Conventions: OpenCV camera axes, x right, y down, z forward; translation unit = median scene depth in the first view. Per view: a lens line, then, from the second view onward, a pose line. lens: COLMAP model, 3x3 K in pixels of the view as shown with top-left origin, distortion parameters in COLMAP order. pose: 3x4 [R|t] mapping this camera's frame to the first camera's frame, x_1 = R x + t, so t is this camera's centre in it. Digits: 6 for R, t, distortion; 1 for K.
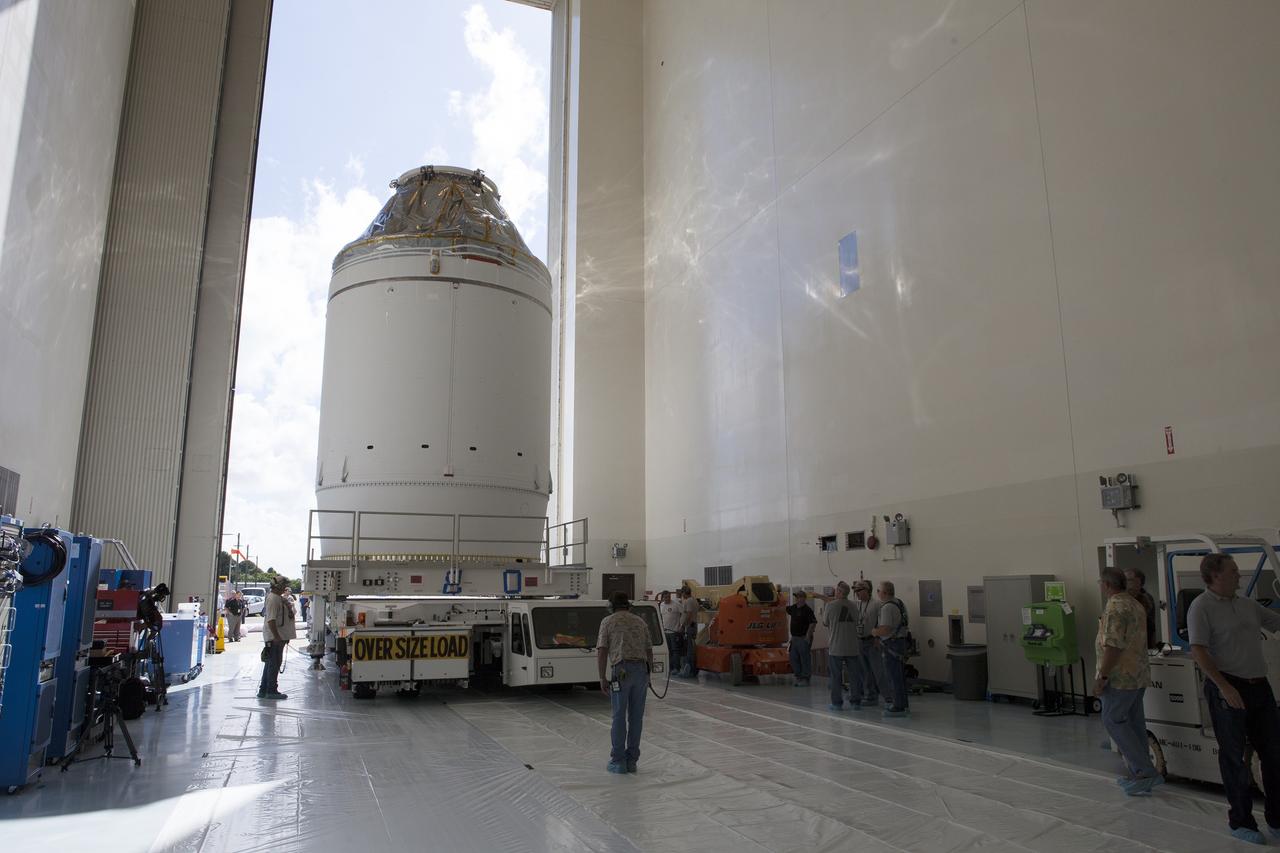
lens RADIAL K [[879.7, 0, 652.1], [0, 879.7, 426.3], [0, 0, 1]] dist [-0.100825, 0.079675]
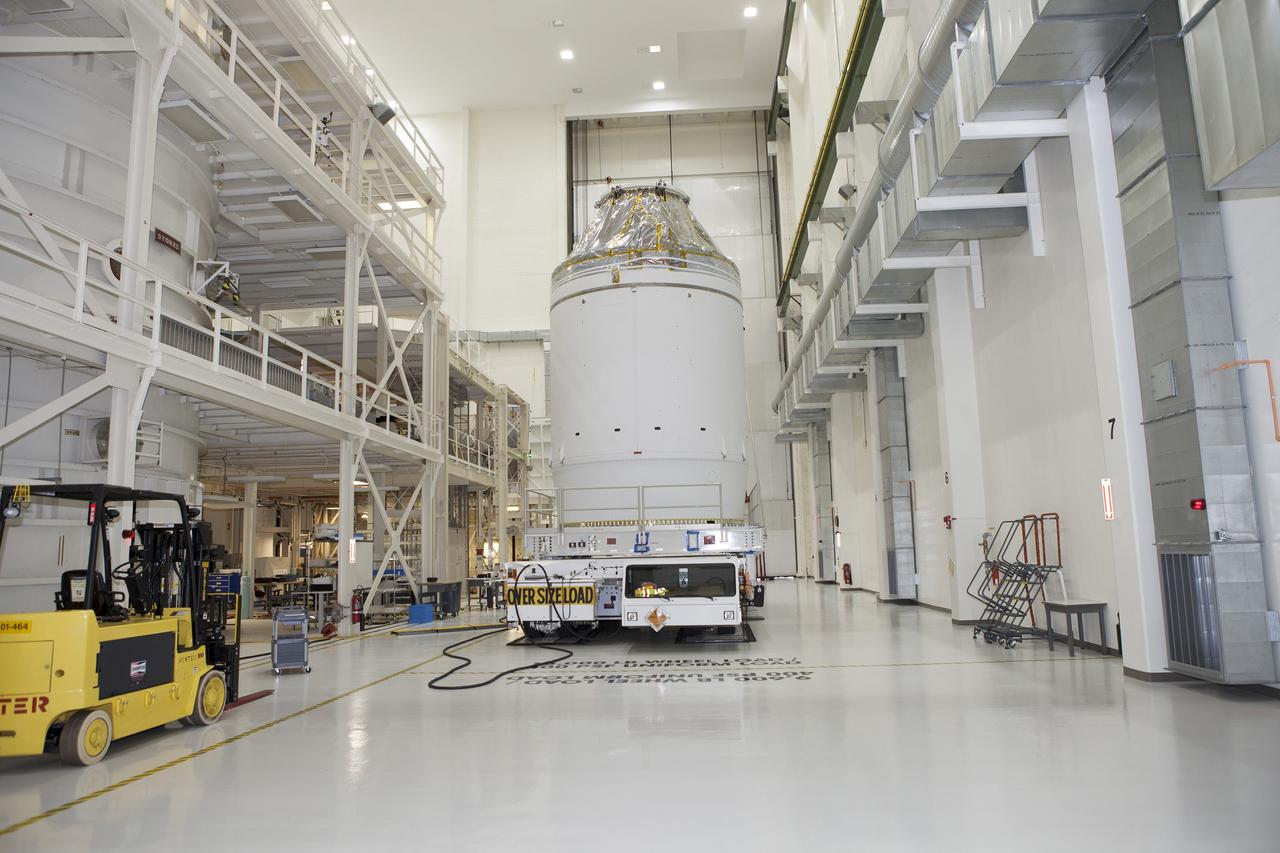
lens RADIAL K [[879.7, 0, 633.5], [0, 879.7, 413.2], [0, 0, 1]] dist [-0.100825, 0.079675]
pose [[0.891453, -0.078142, -0.446325, 0.319503], [0.094487, 0.995421, 0.014443, -0.016069], [0.443153, -0.055047, 0.894754, -0.067265]]
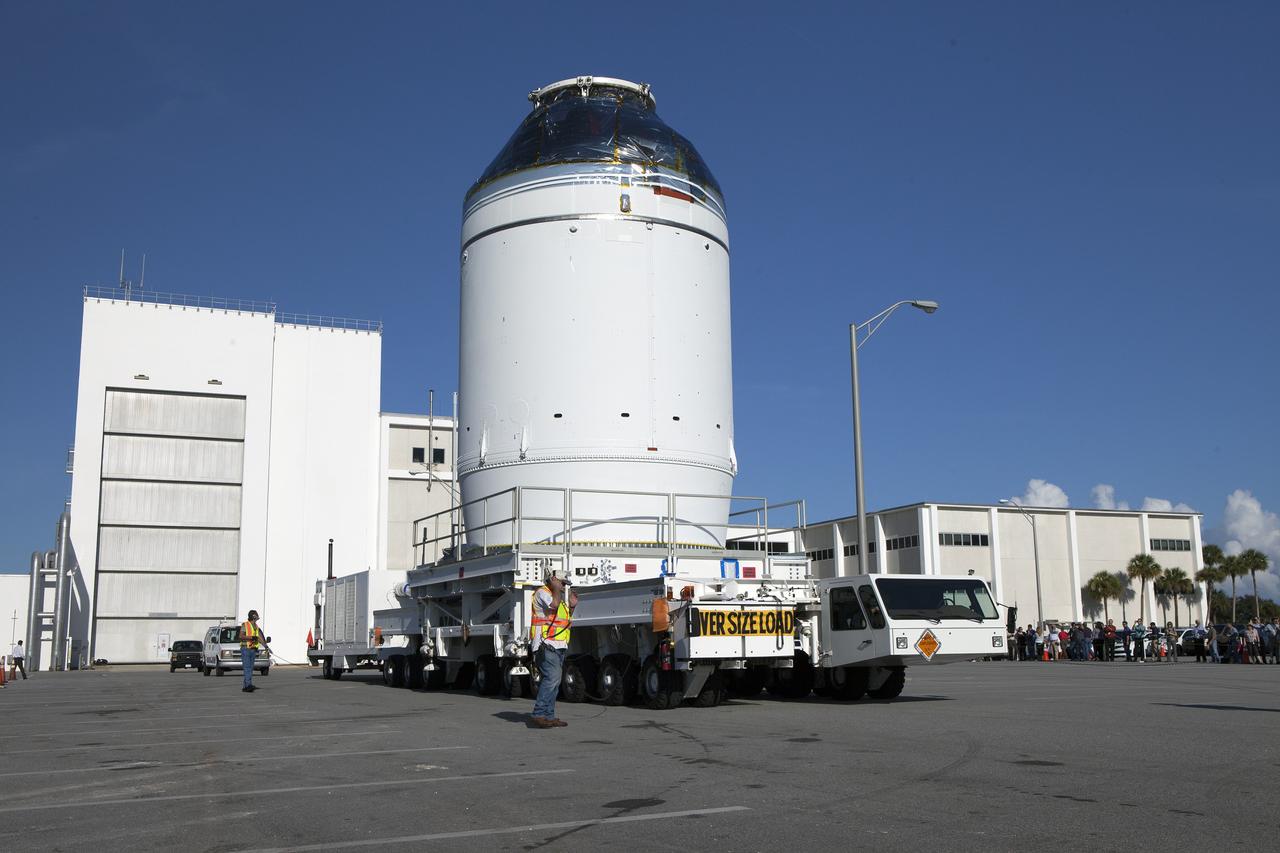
lens RADIAL K [[1275.8, 0, 645.4], [0, 1275.8, 426.2], [0, 0, 1]] dist [-0.076732, 0.000000]
pose [[0.997577, 0.008549, 0.069041, -0.350558], [-0.009380, 0.999887, 0.011725, 0.020350], [-0.068933, -0.012344, 0.997545, -0.262872]]
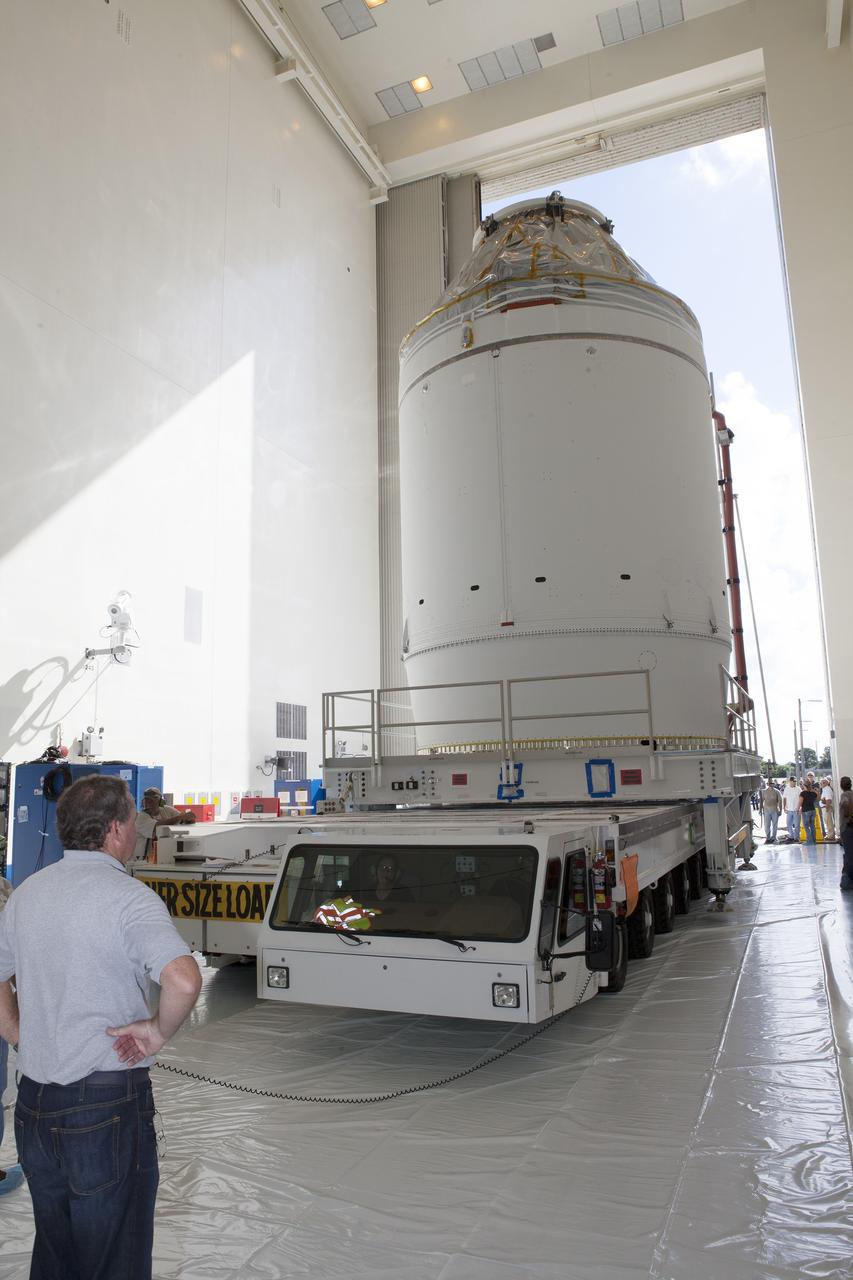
lens RADIAL K [[879.7, 0, 421.6], [0, 879.7, 642.8], [0, 0, 1]] dist [-0.100825, 0.079675]
pose [[0.699384, -0.122658, -0.704143, 0.214740], [0.150473, 0.988353, -0.022710, 0.081317], [0.698728, -0.090072, 0.709695, 0.503505]]
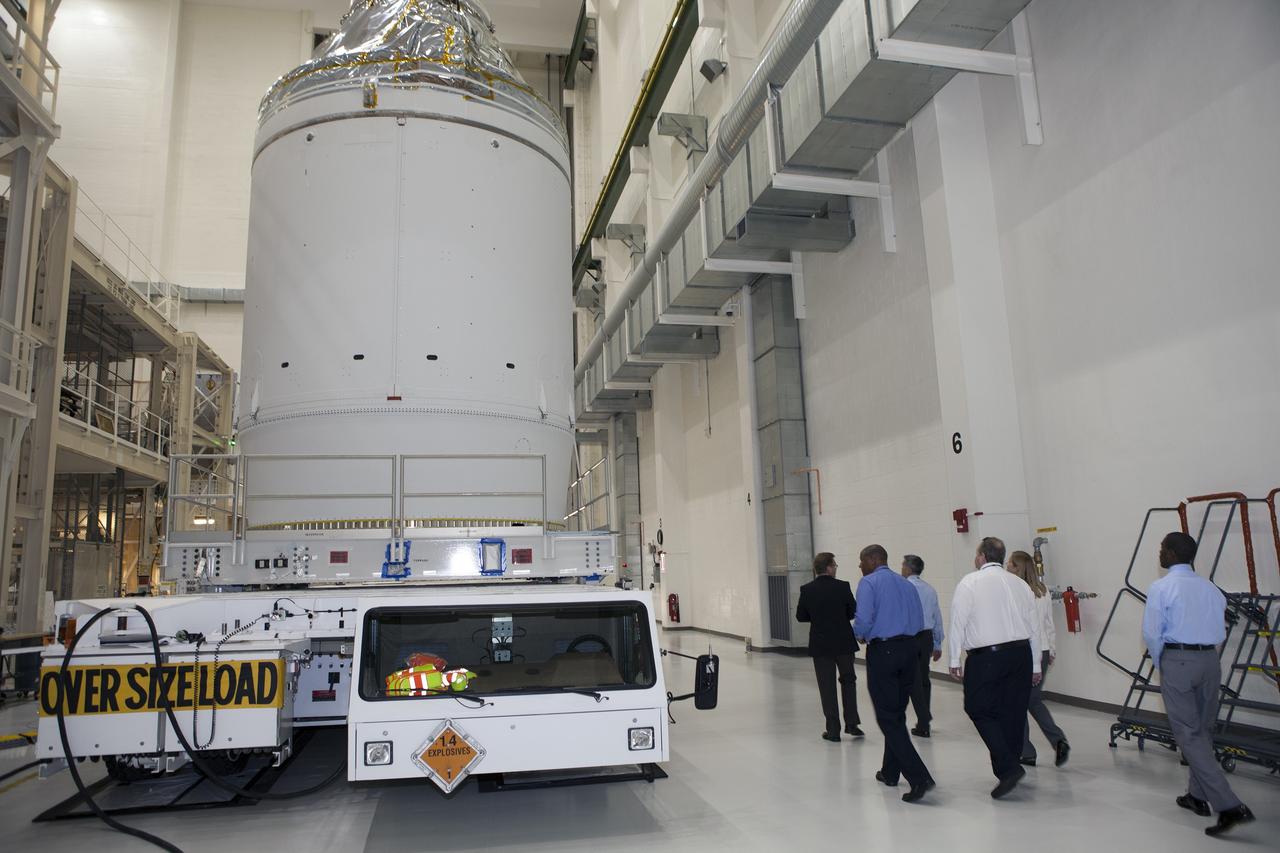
lens RADIAL K [[879.7, 0, 632.0], [0, 879.7, 423.5], [0, 0, 1]] dist [-0.100825, 0.079675]
pose [[0.982385, -0.048849, -0.180369, 0.065118], [0.052266, 0.998532, 0.014241, 0.080270], [0.179408, -0.023417, 0.983496, 0.414861]]
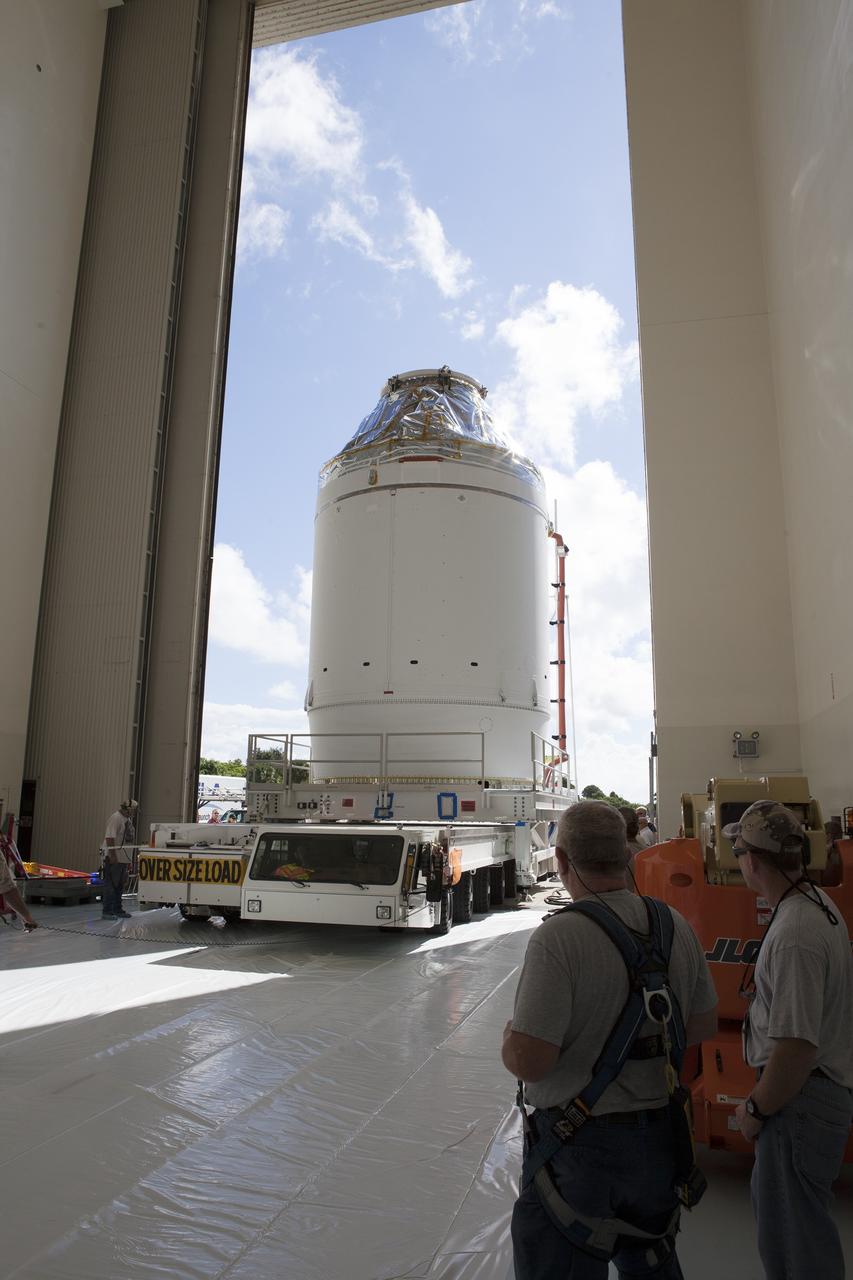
lens RADIAL K [[879.7, 0, 420.9], [0, 879.7, 647.8], [0, 0, 1]] dist [-0.100825, 0.079675]
pose [[0.800860, -0.093828, -0.591456, 0.387683], [0.090578, 0.995266, -0.035240, 0.047860], [0.591962, -0.025351, 0.805567, 0.278177]]
